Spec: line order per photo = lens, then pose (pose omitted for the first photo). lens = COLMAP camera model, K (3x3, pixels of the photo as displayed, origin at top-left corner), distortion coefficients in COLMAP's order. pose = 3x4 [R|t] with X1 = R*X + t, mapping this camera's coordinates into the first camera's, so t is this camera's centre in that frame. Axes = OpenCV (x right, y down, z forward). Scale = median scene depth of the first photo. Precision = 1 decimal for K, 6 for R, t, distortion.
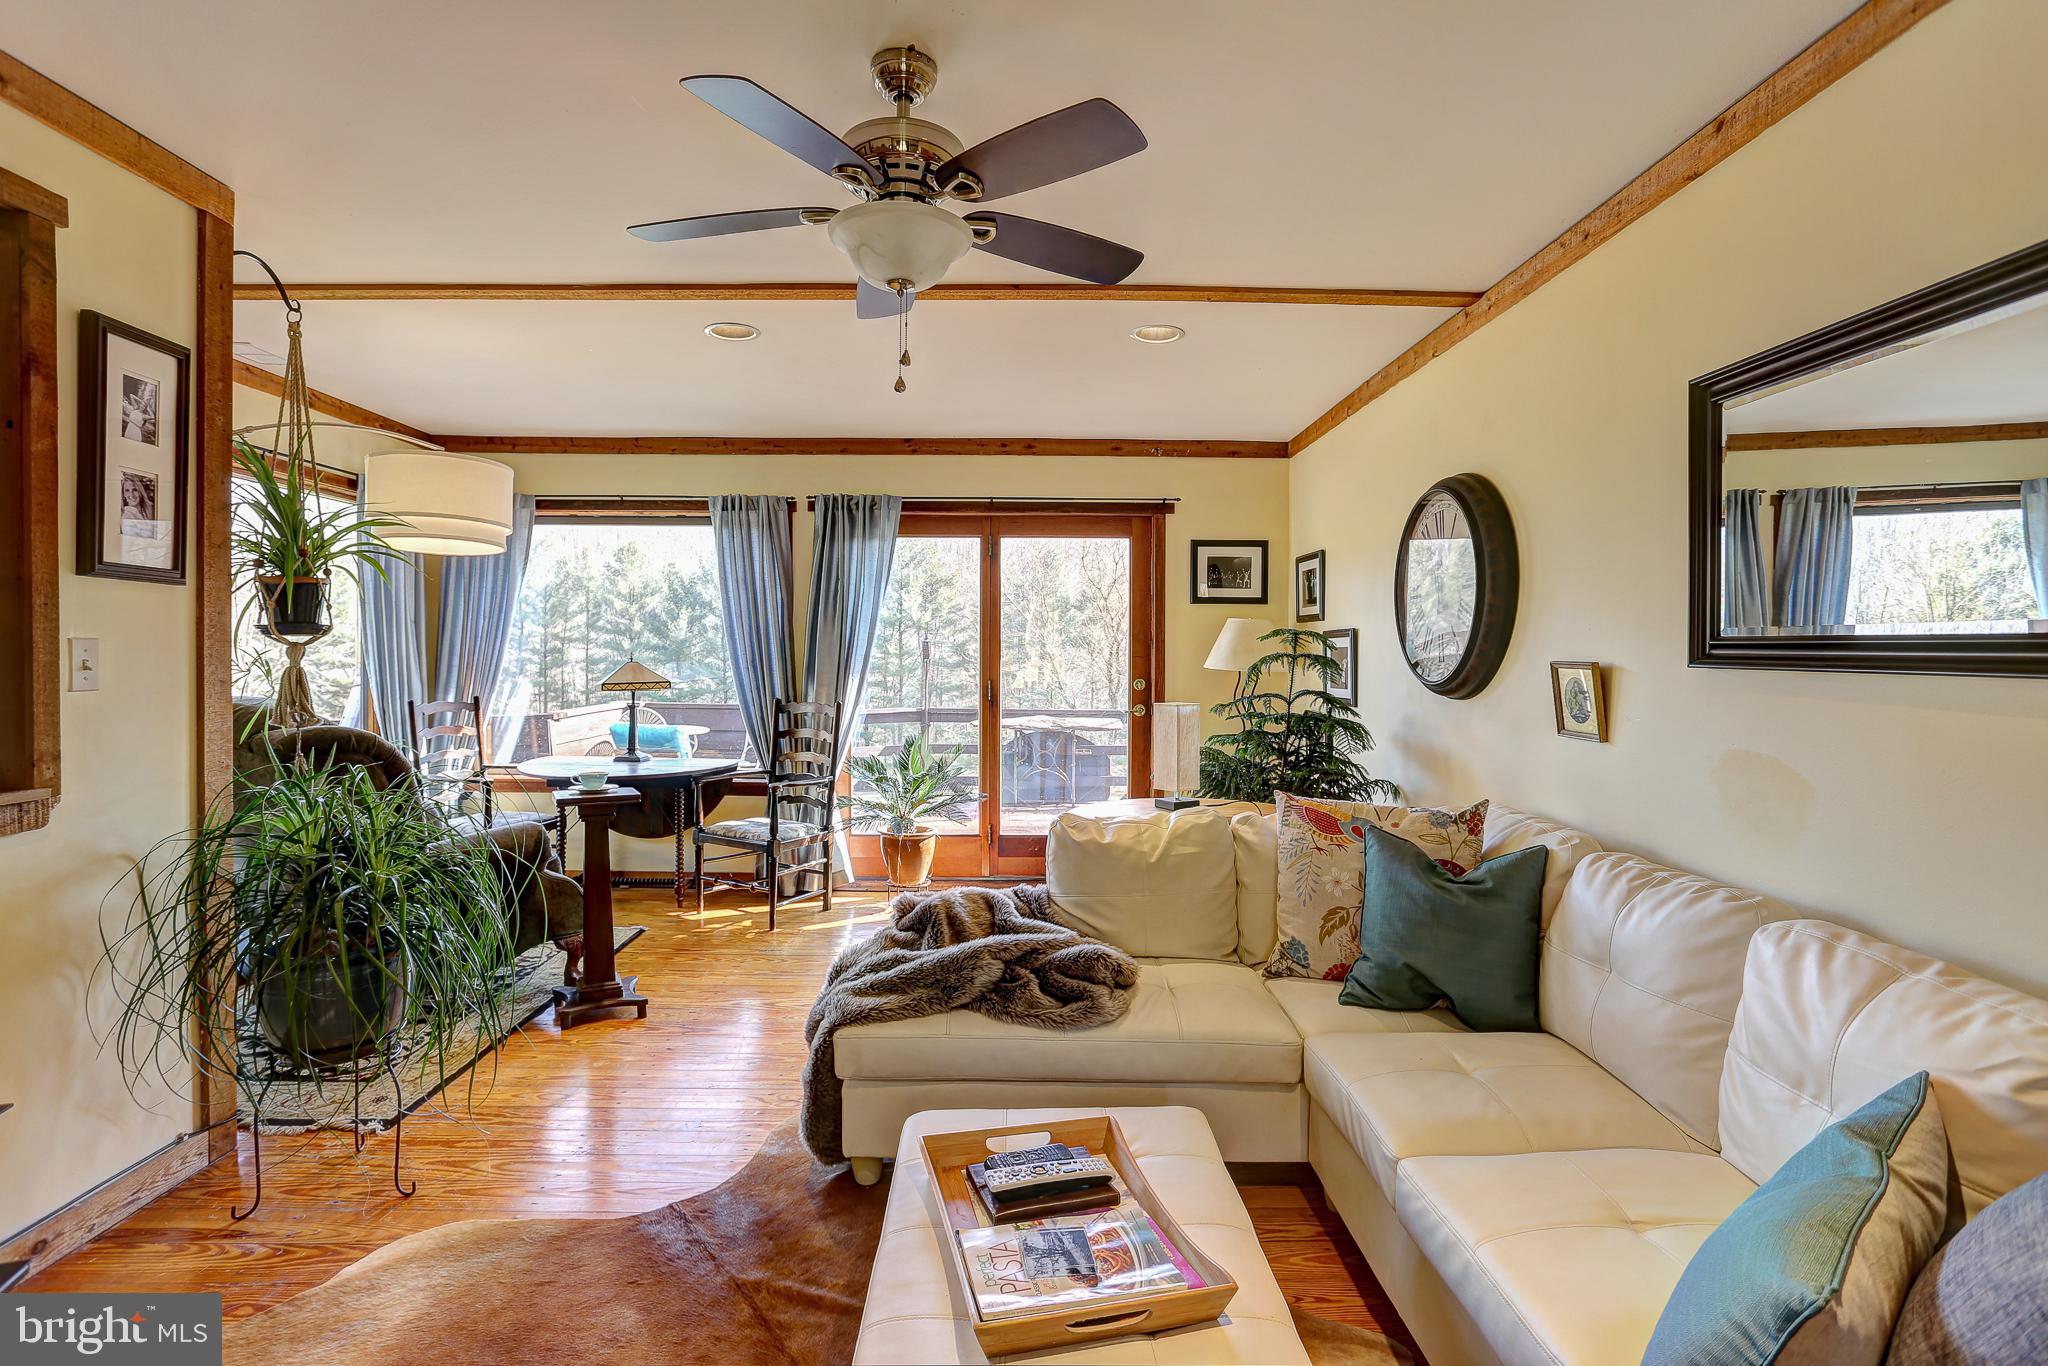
lens RADIAL K [[1008.2, 0, 1042.6], [0, 1008.2, 670.6], [0, 0, 1]] dist [-0.034078, 0.010426]
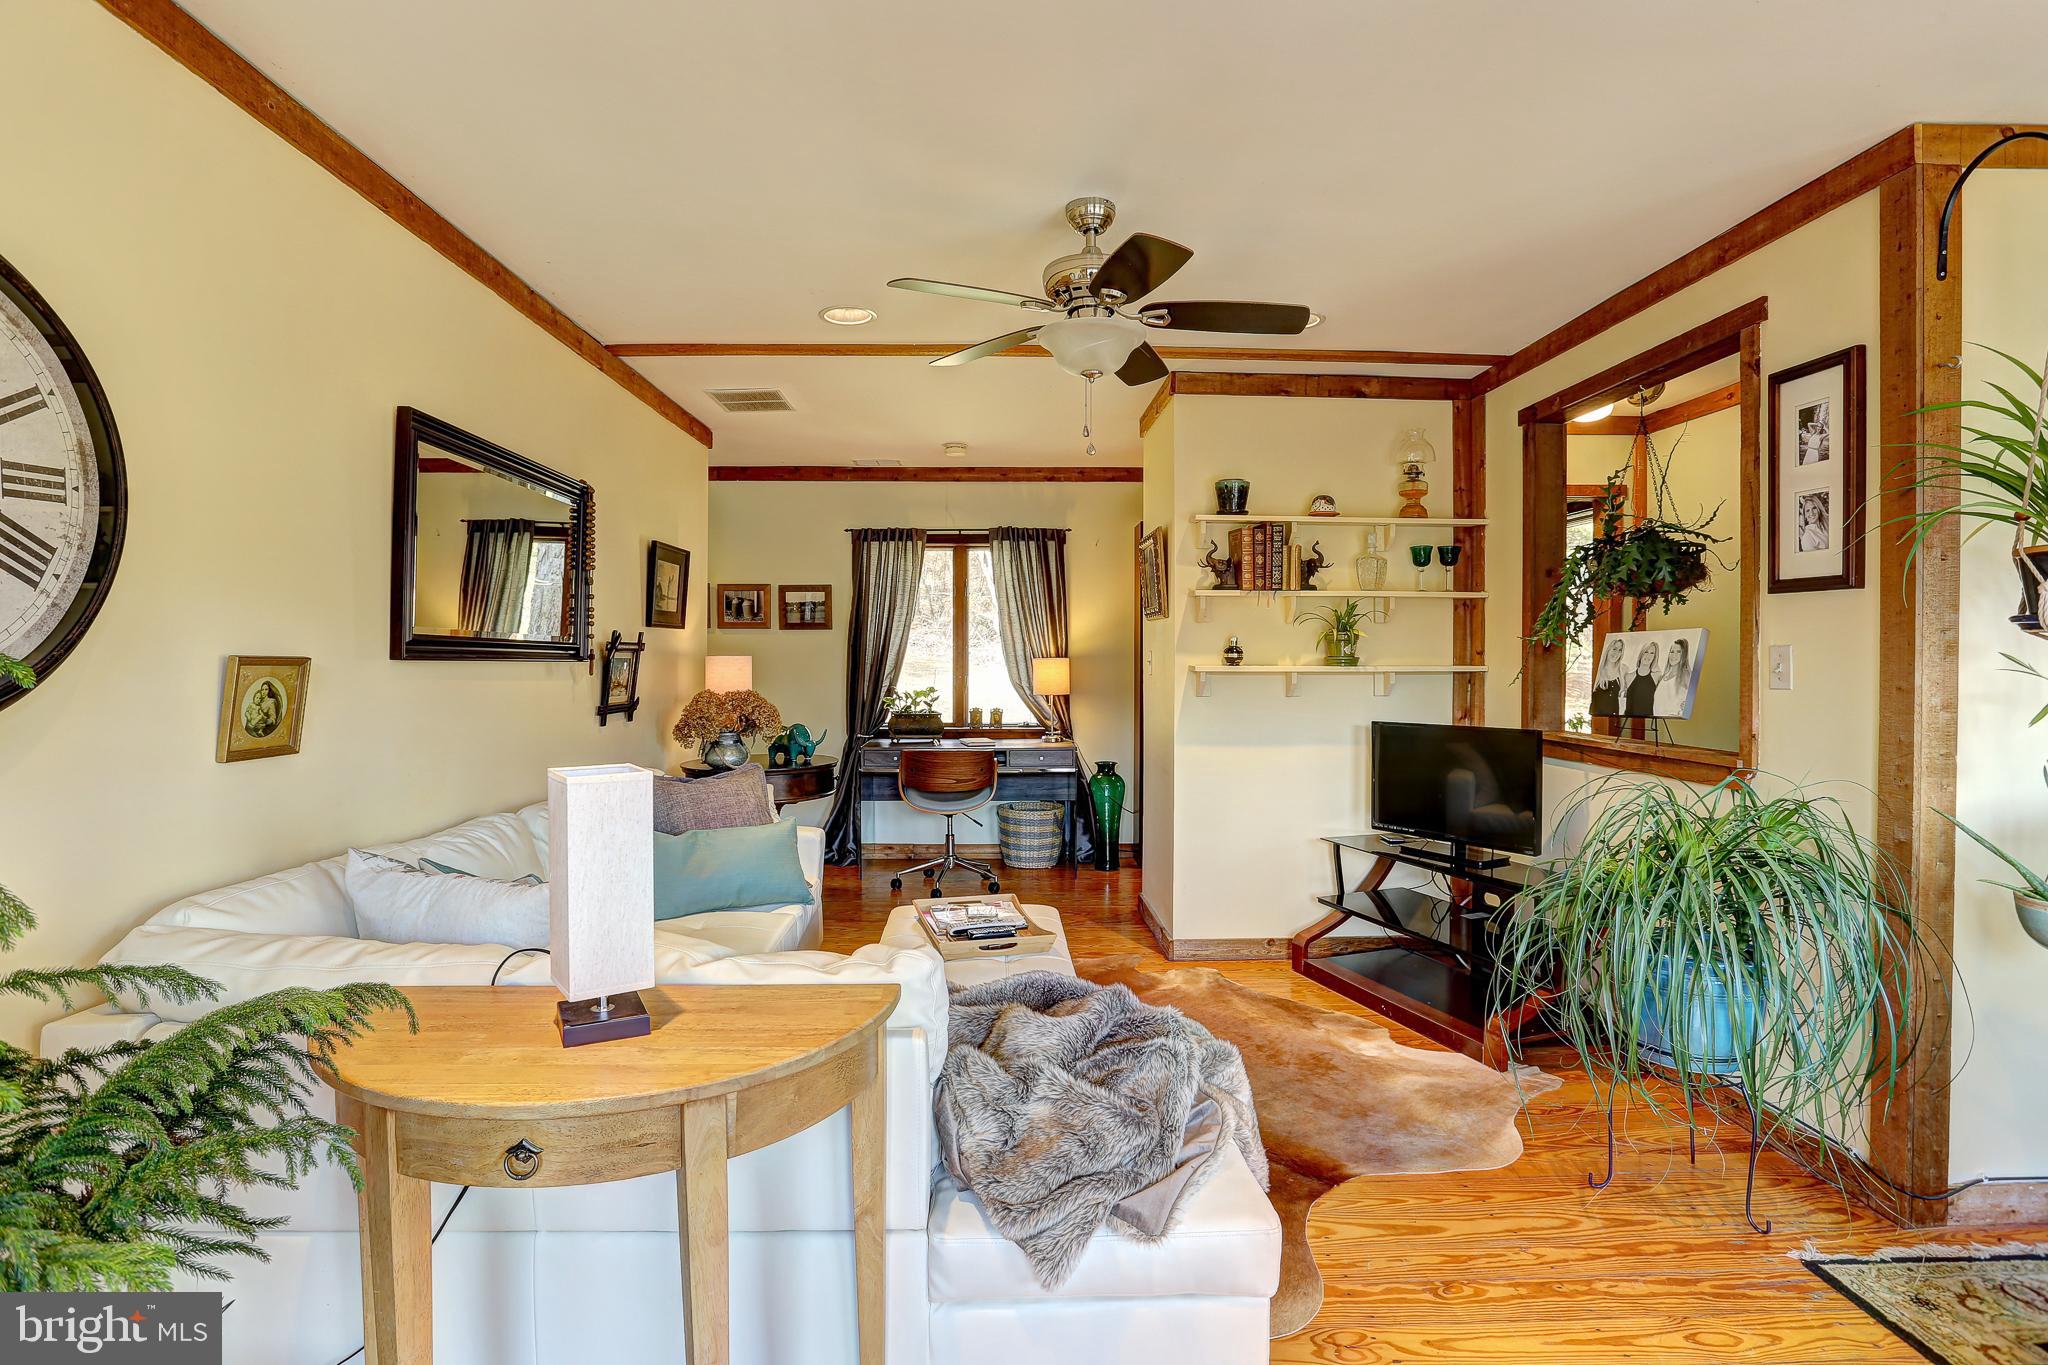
lens RADIAL K [[1008.2, 0, 1021.3], [0, 1008.2, 674.8], [0, 0, 1]] dist [-0.034078, 0.010426]
pose [[-0.999509, -0.006537, -0.030638, -0.007725], [-0.007308, 0.999658, 0.025124, -0.012243], [0.030463, 0.025335, -0.999215, 1.288687]]
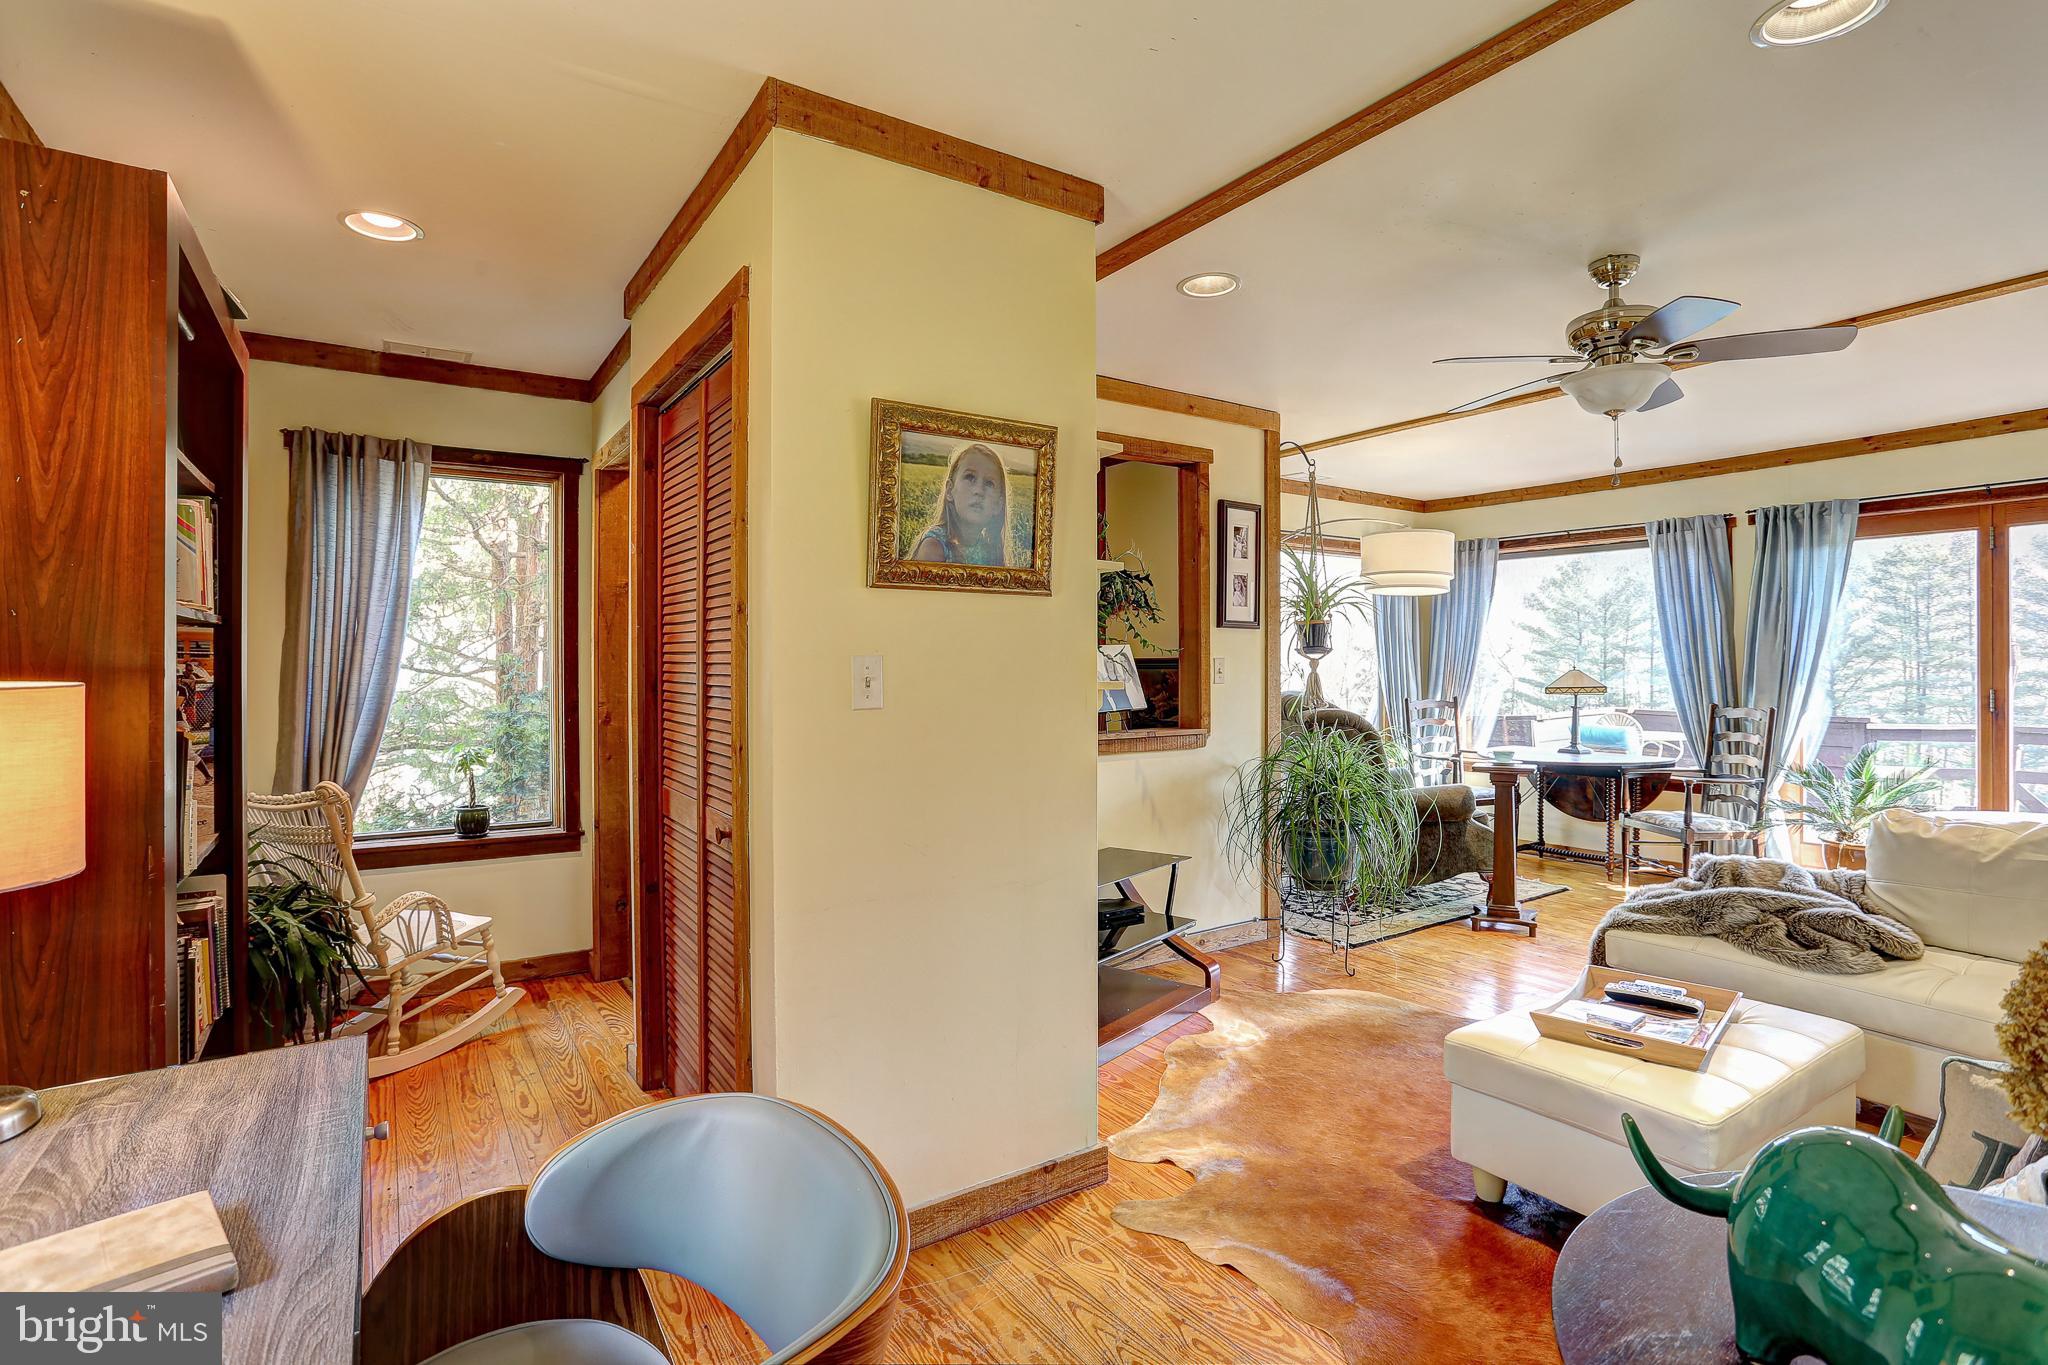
lens RADIAL K [[1008.2, 0, 1013.7], [0, 1008.2, 679.2], [0, 0, 1]] dist [-0.034078, 0.010426]
pose [[0.541172, 0.005205, -0.840896, 0.336657], [-0.006819, 0.999975, 0.001800, 0.007134], [0.840884, 0.004760, 0.541194, -0.298335]]
